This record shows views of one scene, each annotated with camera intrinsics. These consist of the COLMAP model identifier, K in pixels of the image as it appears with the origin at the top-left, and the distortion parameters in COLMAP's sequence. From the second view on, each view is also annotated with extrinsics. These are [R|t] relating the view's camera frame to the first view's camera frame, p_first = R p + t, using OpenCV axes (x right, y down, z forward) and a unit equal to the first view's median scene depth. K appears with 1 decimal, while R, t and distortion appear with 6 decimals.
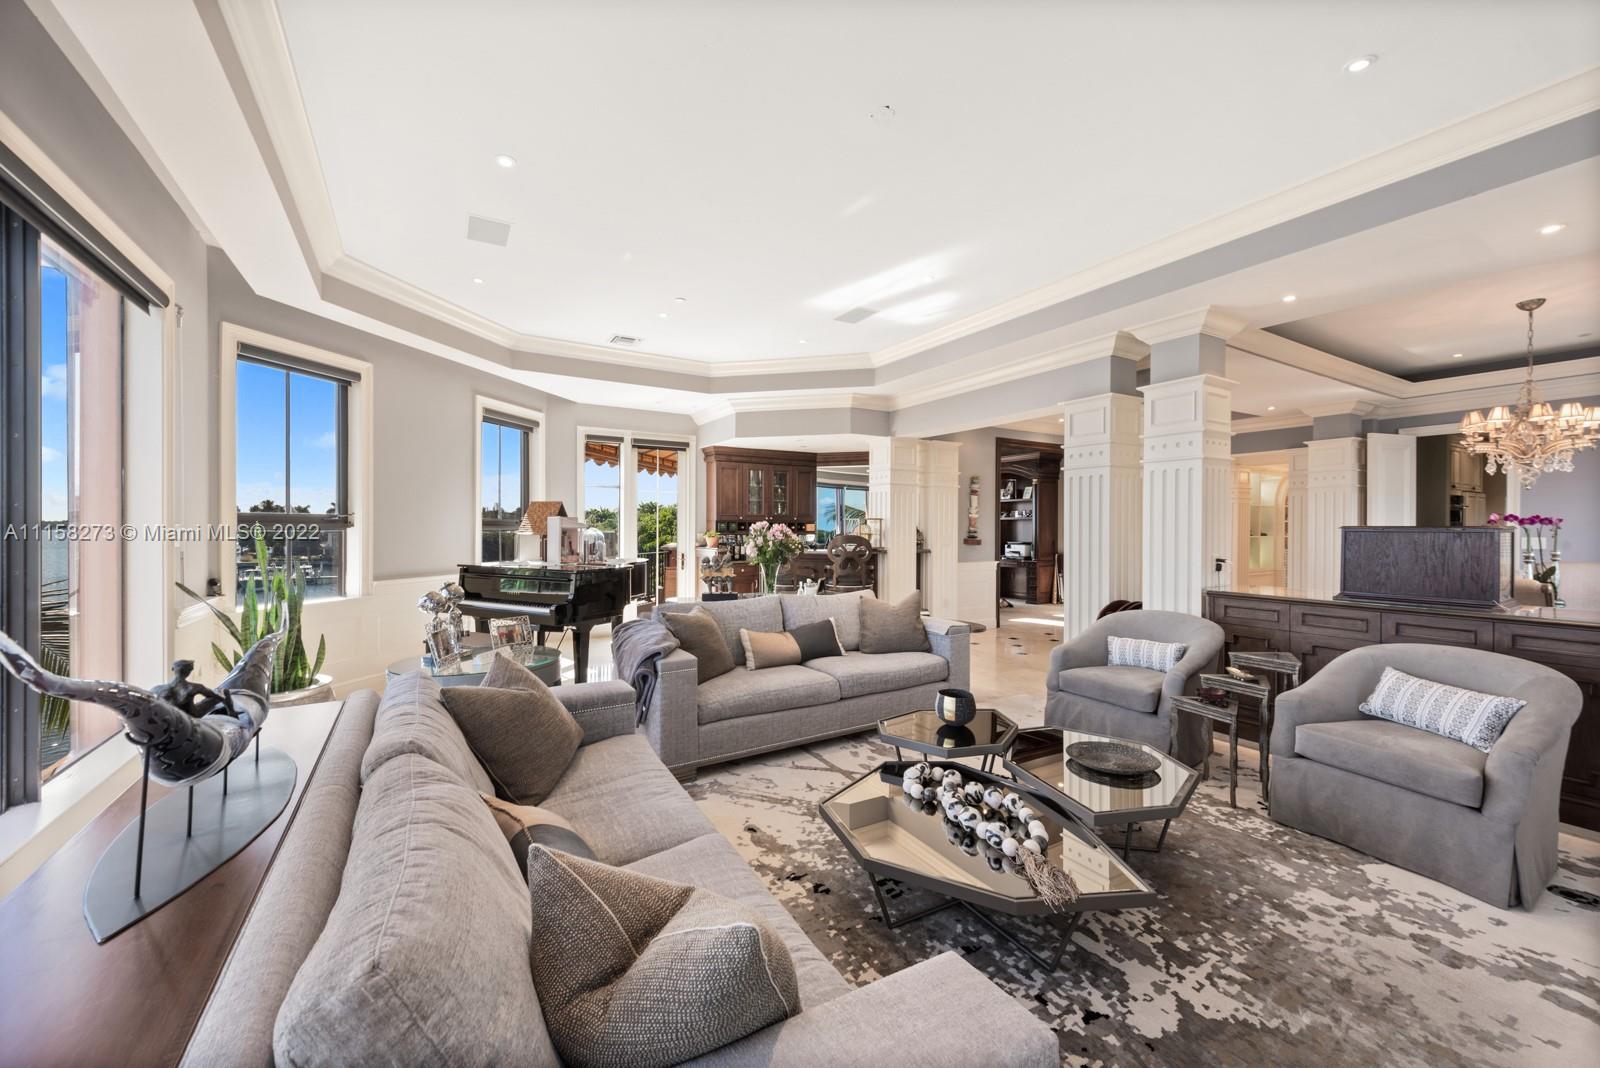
lens RADIAL K [[627.7, 0, 796.8], [0, 627.7, 531.1], [0, 0, 1]] dist [0.010117, -0.001267]
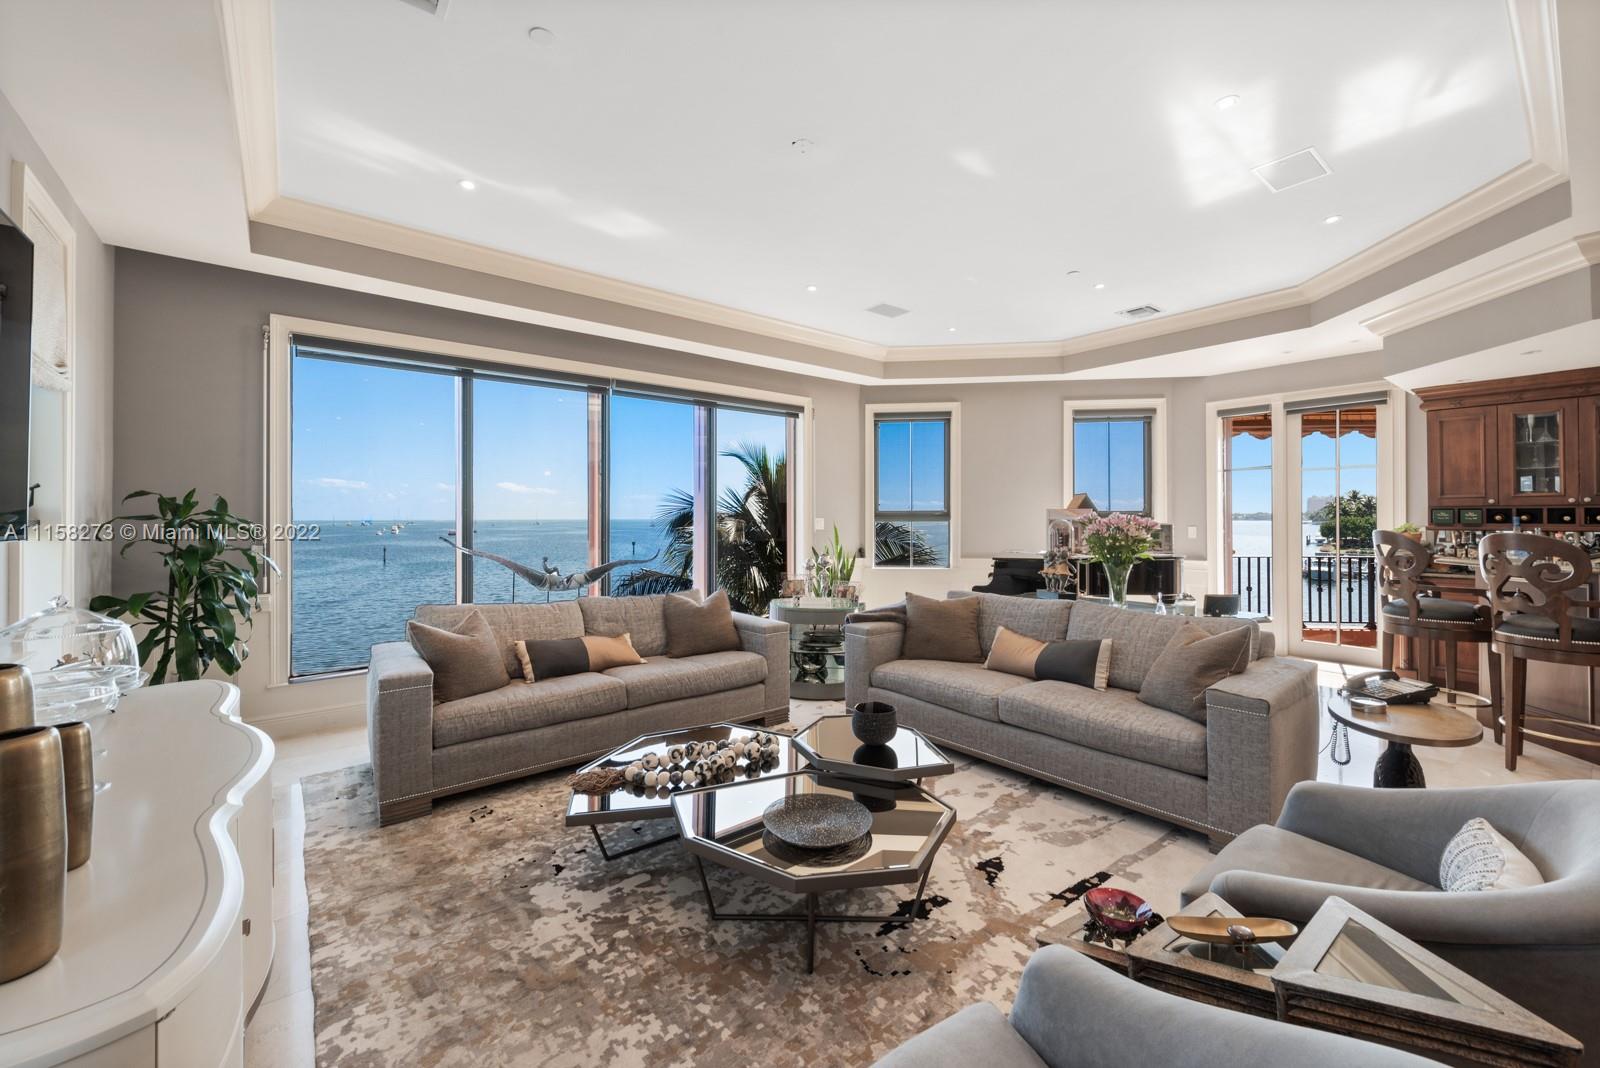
lens RADIAL K [[627.7, 0, 786.5], [0, 627.7, 511.7], [0, 0, 1]] dist [0.010117, -0.001267]
pose [[0.119350, -0.013072, -0.992766, 0.574917], [-0.000953, 0.999911, -0.013281, -0.003514], [0.992852, 0.002531, 0.119327, 0.396149]]
